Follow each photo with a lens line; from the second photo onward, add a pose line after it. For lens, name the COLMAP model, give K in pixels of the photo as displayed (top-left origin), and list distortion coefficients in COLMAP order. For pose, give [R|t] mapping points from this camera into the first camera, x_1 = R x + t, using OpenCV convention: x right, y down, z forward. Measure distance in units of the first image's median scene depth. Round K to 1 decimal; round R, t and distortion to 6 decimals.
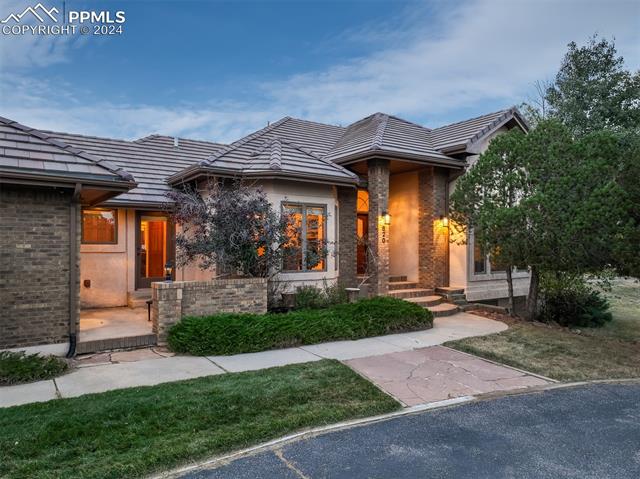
lens RADIAL K [[448.3, 0, 320.0], [0, 448.3, 239.5], [0, 0, 1]] dist [0.003077, 0.002984]
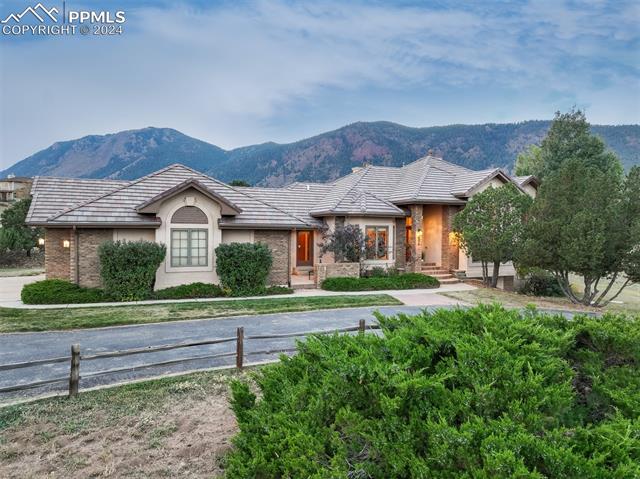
lens RADIAL K [[448.3, 0, 320.0], [0, 448.3, 239.5], [0, 0, 1]] dist [0.003077, 0.002984]
pose [[0.984666, 0.012337, -0.174013, 0.064050], [-0.005960, 0.999293, 0.037121, -0.093032], [0.174348, -0.035515, 0.984043, -1.030668]]
